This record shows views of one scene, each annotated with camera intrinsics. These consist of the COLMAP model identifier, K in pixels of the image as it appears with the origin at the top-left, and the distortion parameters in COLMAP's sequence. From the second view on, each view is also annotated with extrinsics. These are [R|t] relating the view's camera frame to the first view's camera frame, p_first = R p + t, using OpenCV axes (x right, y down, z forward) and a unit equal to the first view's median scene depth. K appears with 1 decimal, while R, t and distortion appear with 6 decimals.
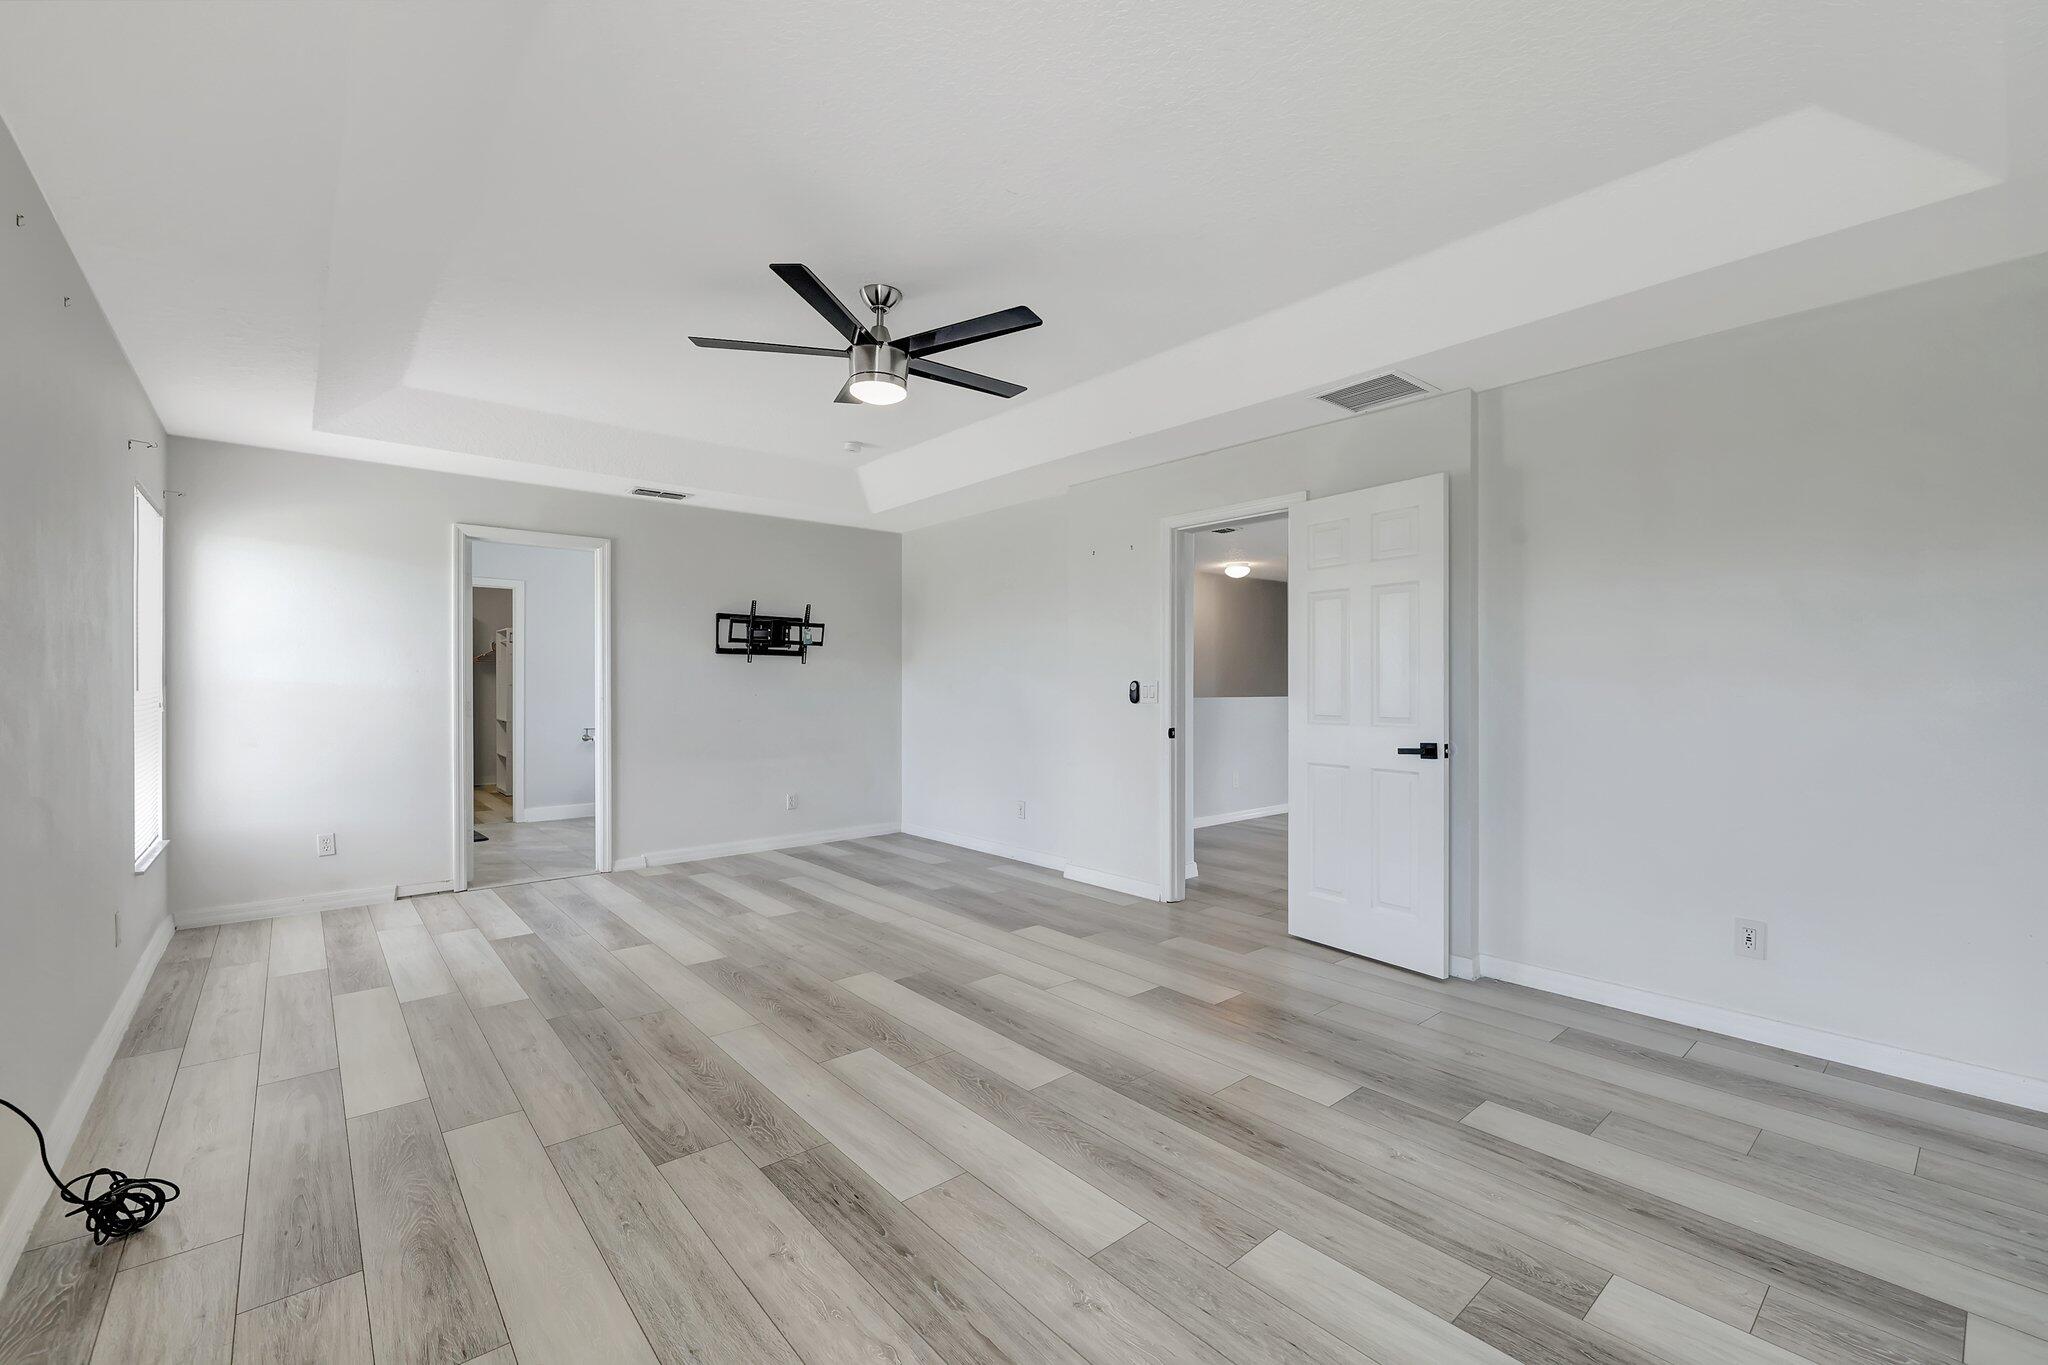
lens RADIAL K [[851.9, 0, 1022.9], [0, 851.9, 681.1], [0, 0, 1]] dist [-0.000363, 0.000021]
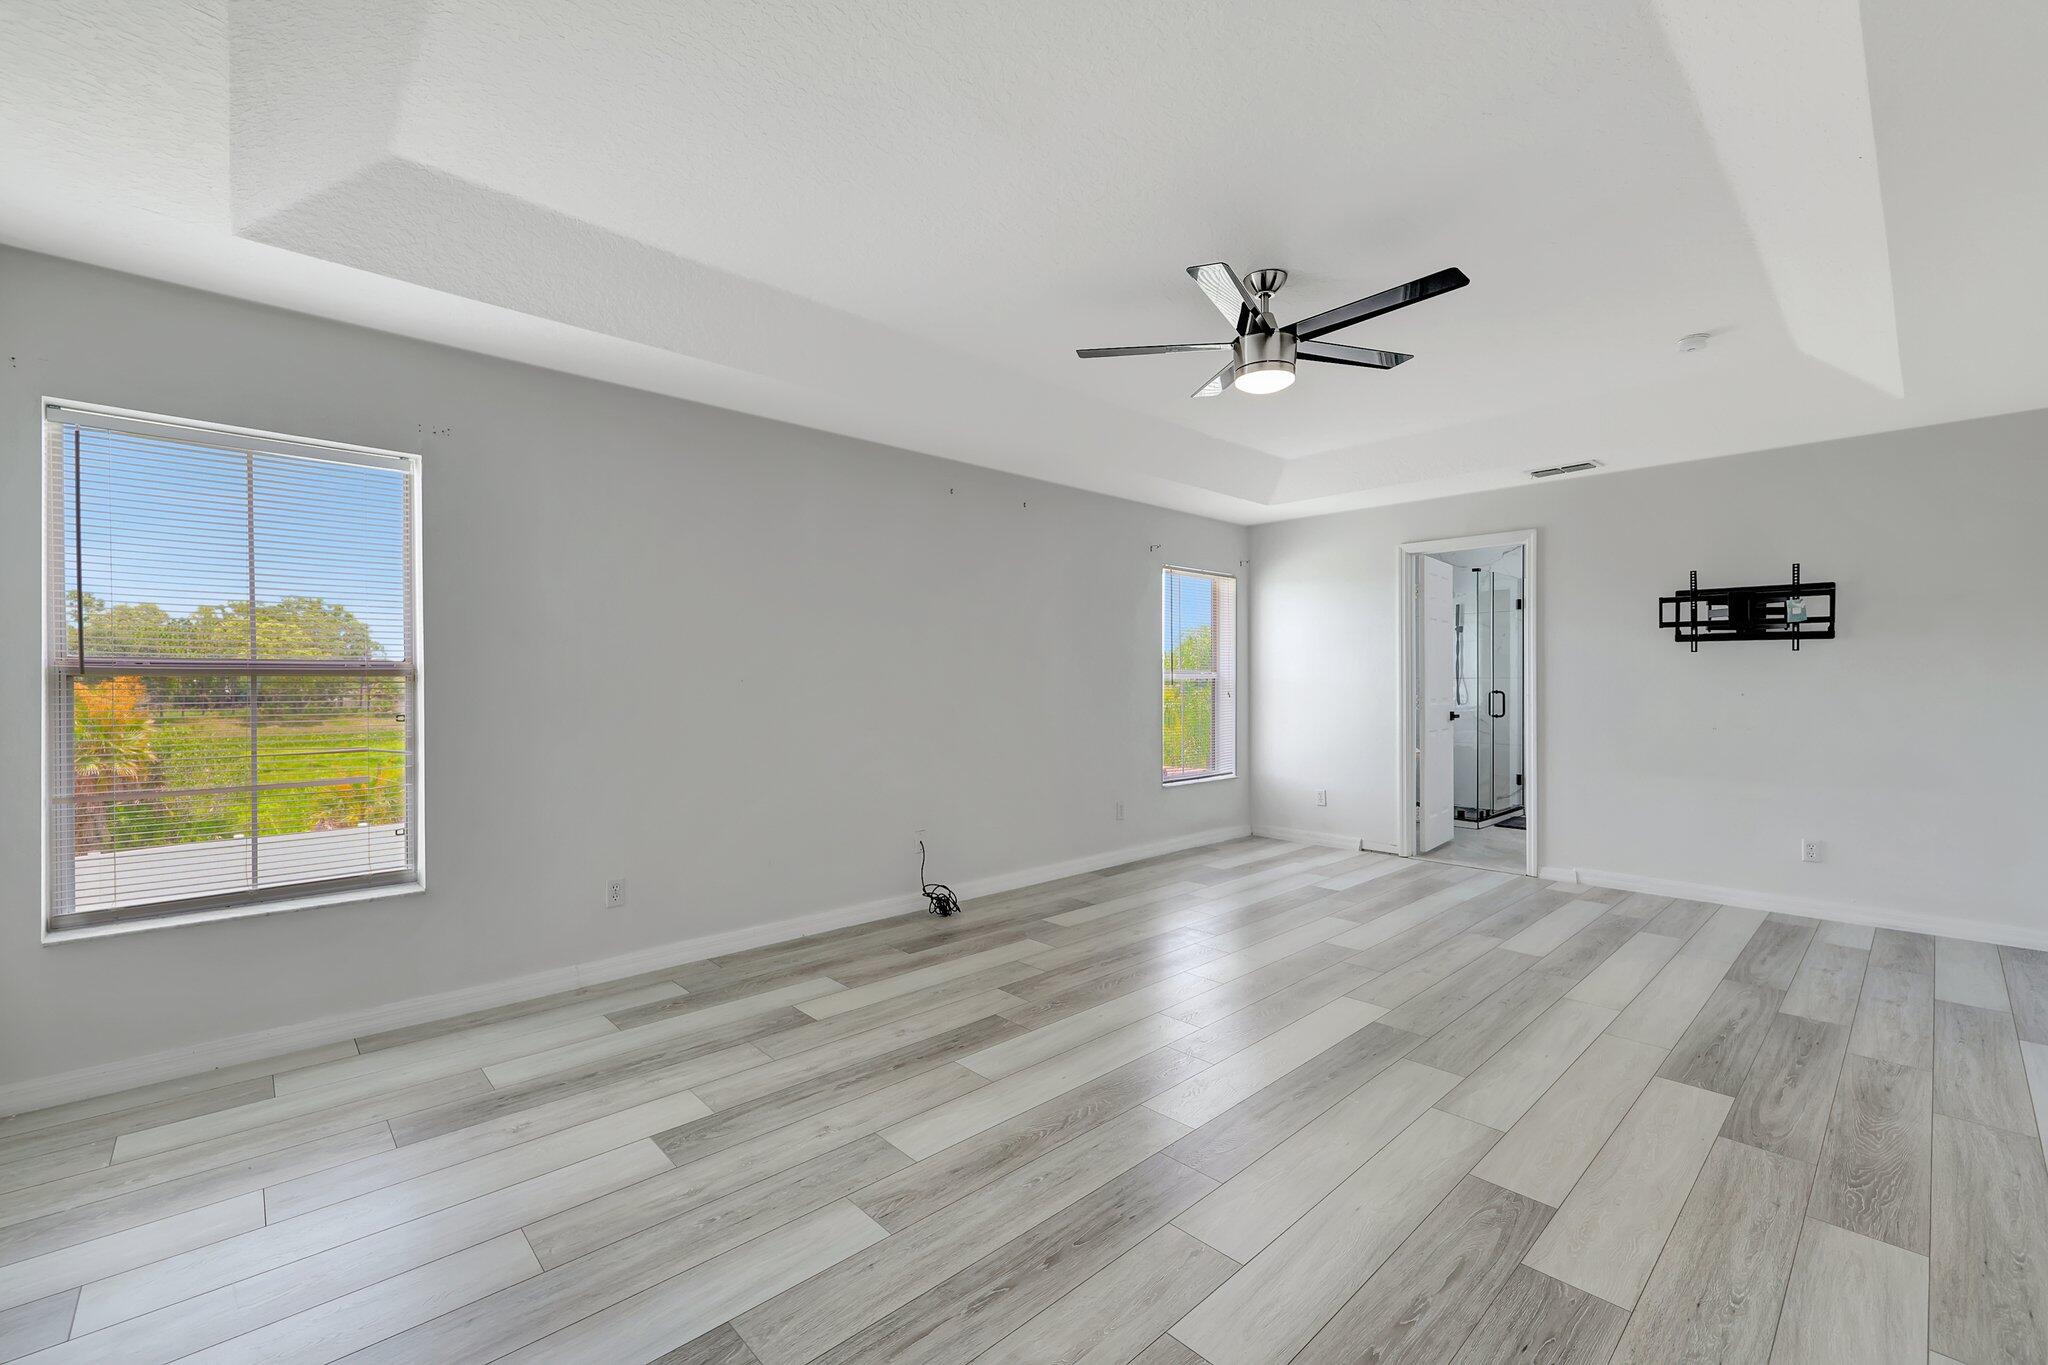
lens RADIAL K [[851.9, 0, 1022.7], [0, 851.9, 687.7], [0, 0, 1]] dist [-0.000363, 0.000021]
pose [[0.043514, 0.007453, -0.999025, 0.752581], [0.004561, 0.999960, 0.007659, 0.002012], [0.999042, -0.004890, 0.043478, 0.649971]]
